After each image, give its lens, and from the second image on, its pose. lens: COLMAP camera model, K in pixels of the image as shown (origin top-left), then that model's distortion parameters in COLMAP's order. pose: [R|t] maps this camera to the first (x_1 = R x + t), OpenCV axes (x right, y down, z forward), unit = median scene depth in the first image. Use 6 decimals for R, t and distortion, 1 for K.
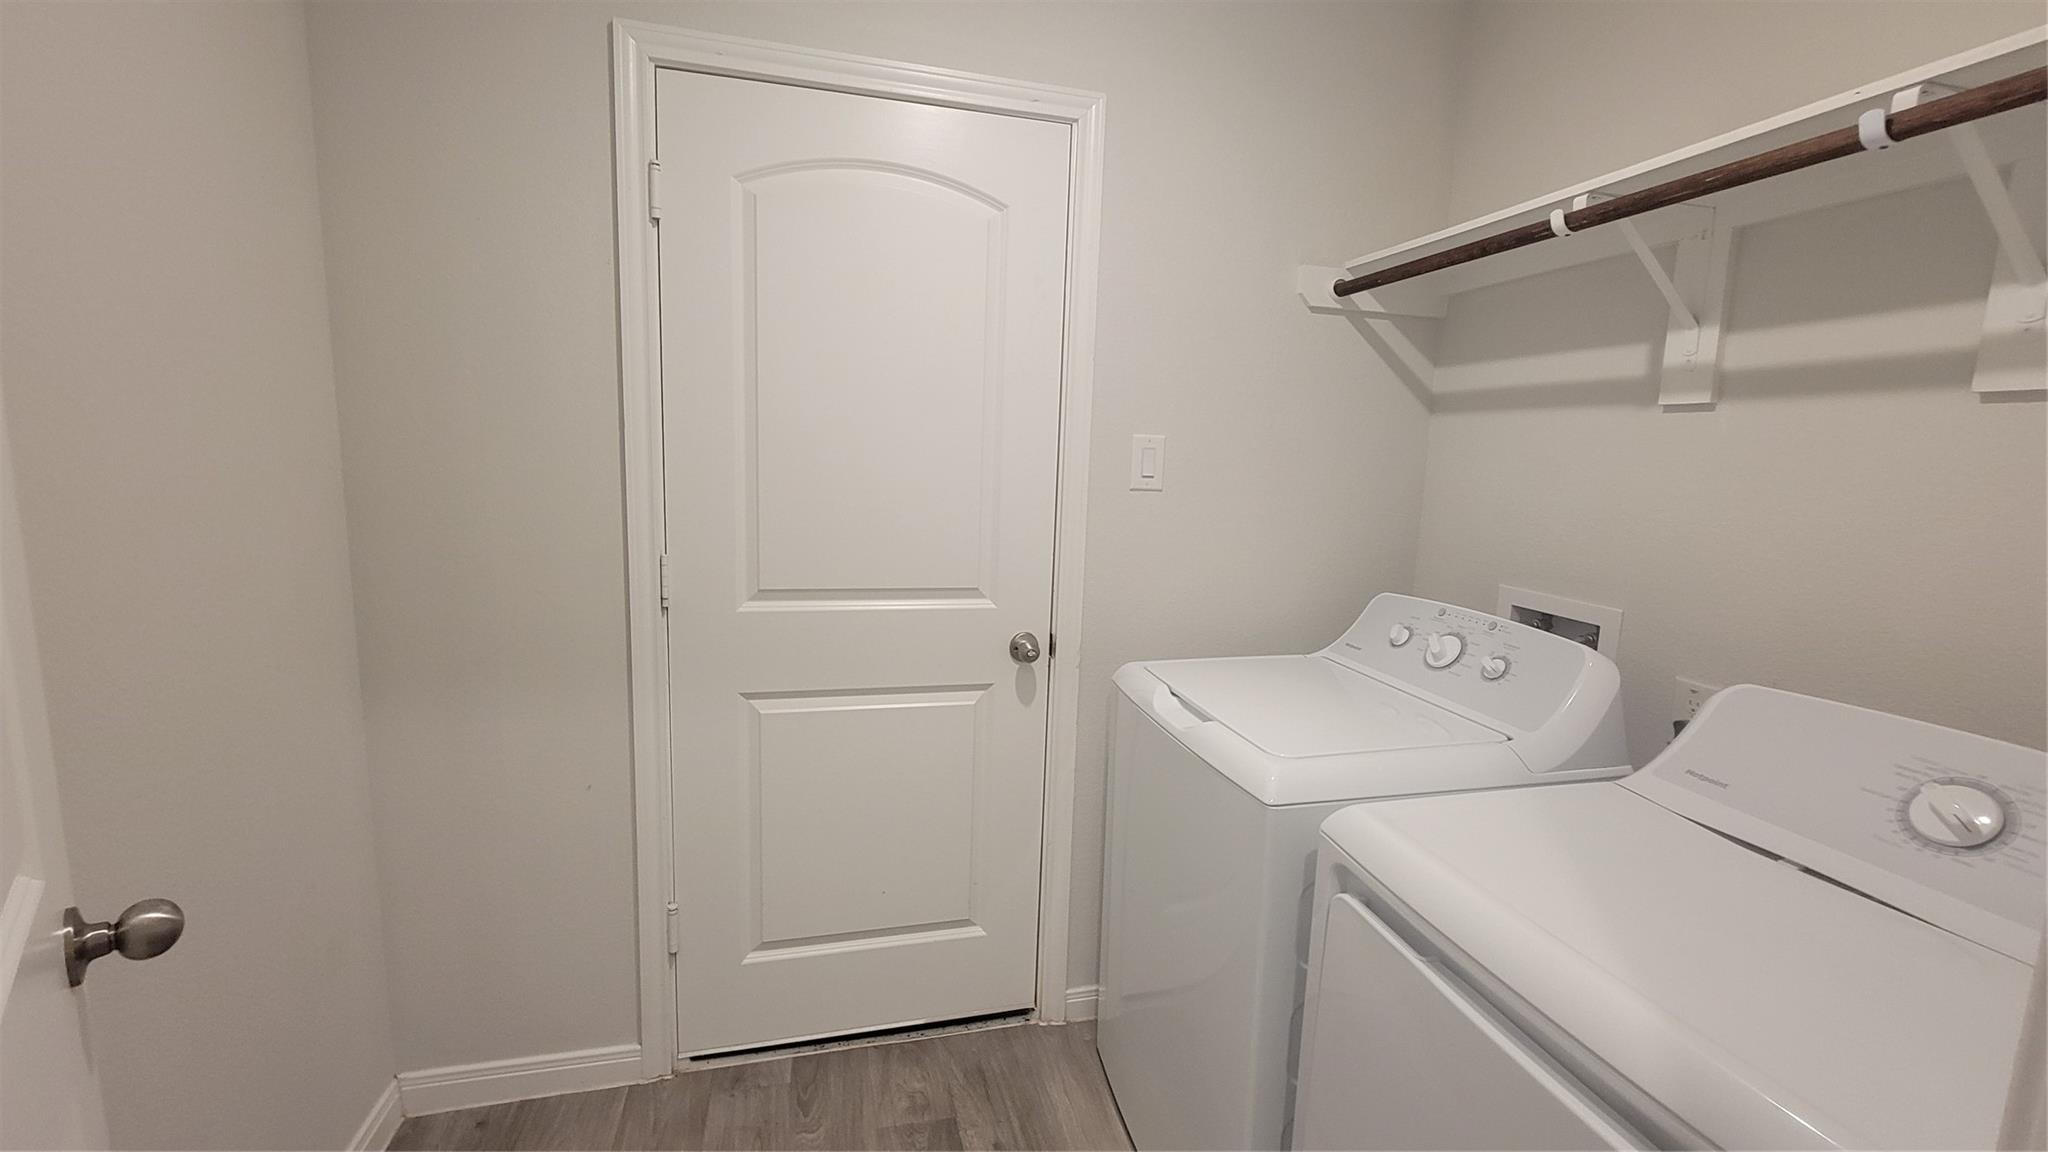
lens RADIAL K [[832.4, 0, 1036.0], [0, 832.4, 559.3], [0, 0, 1]] dist [-0.001470, 0.000277]
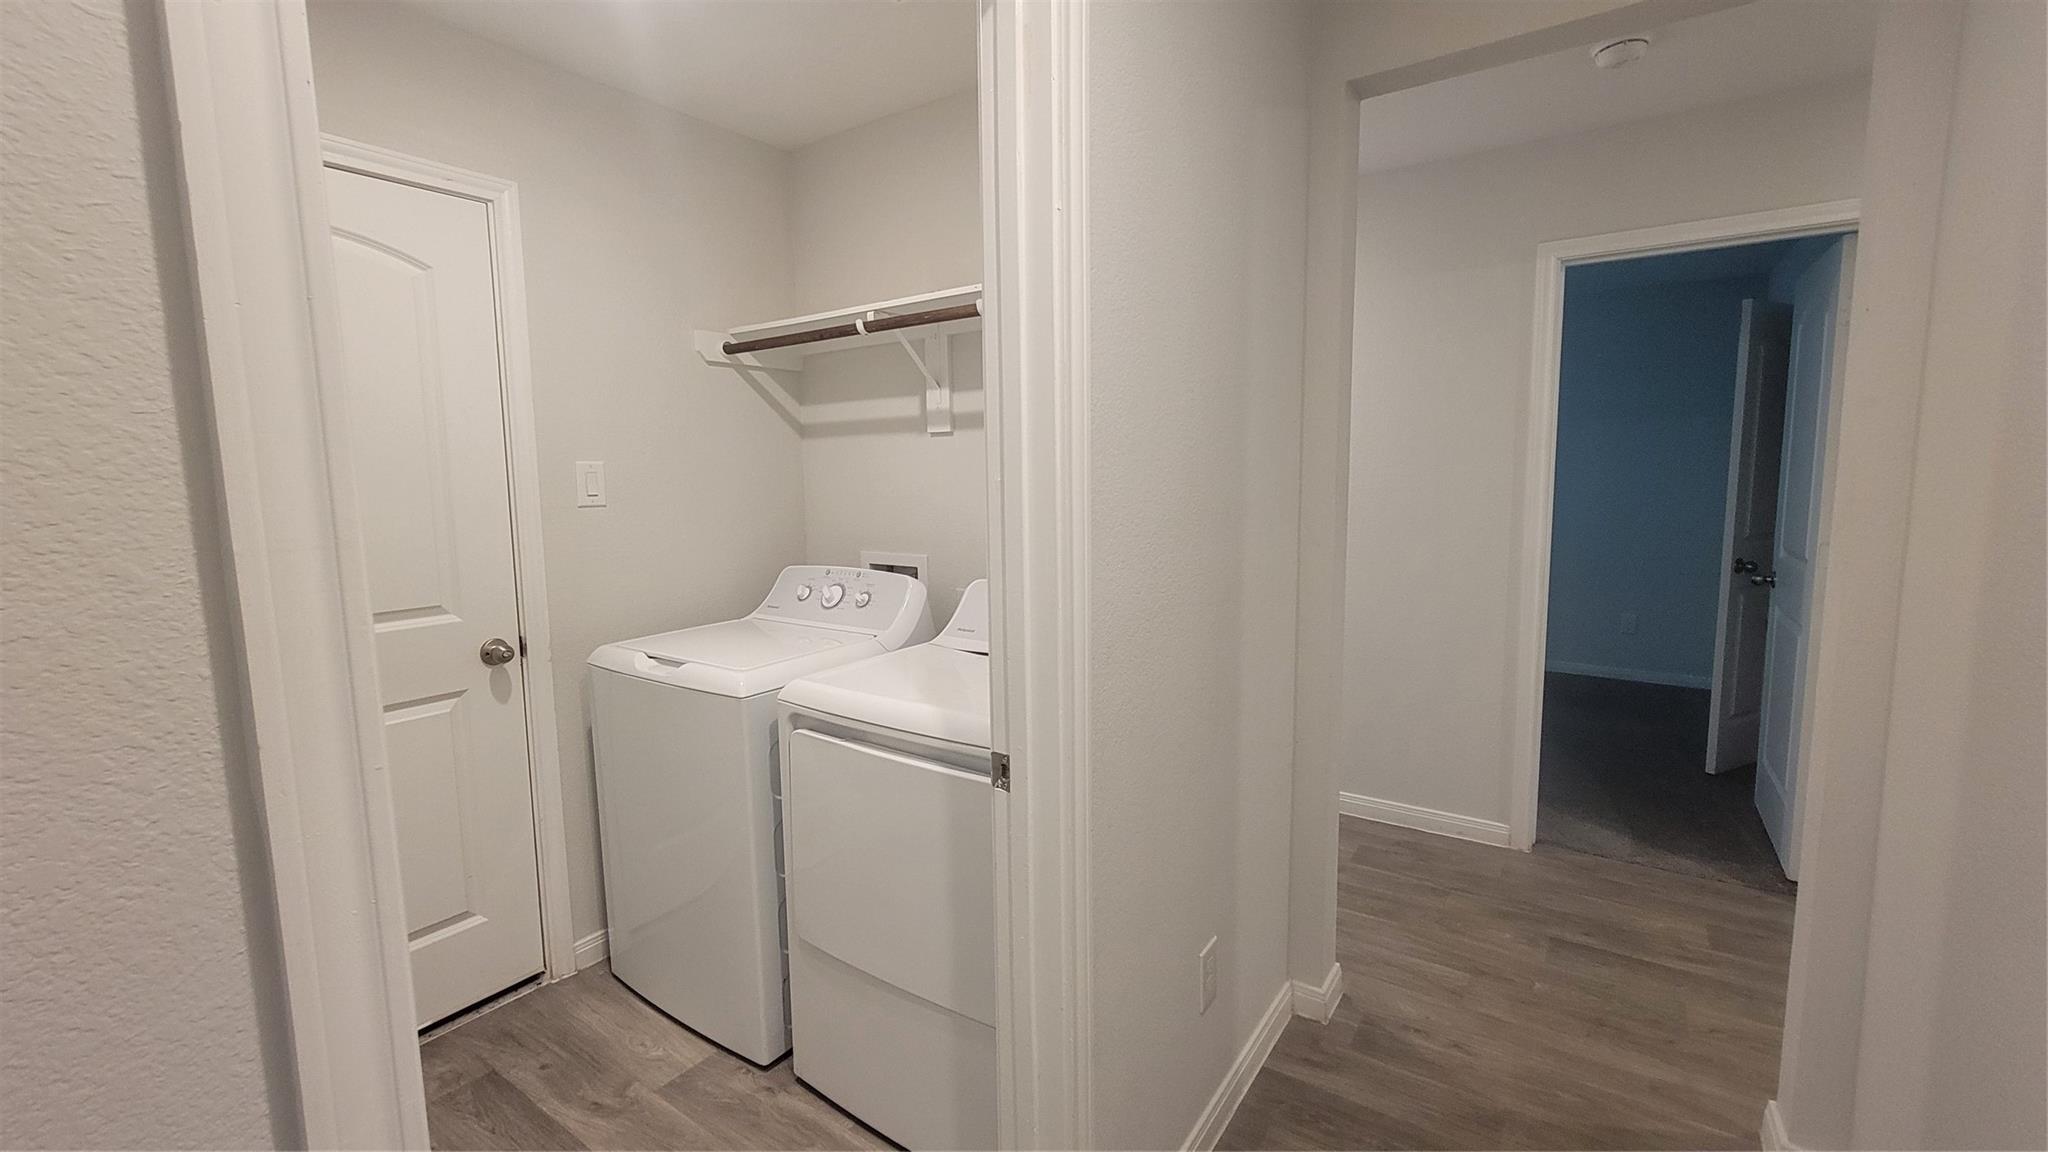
lens RADIAL K [[832.4, 0, 1036.0], [0, 832.4, 559.3], [0, 0, 1]] dist [-0.001470, 0.000277]
pose [[0.753345, -0.116073, 0.647300, -0.185851], [0.126903, 0.991458, 0.030094, 0.041513], [-0.645265, 0.059473, 0.761641, -0.362049]]
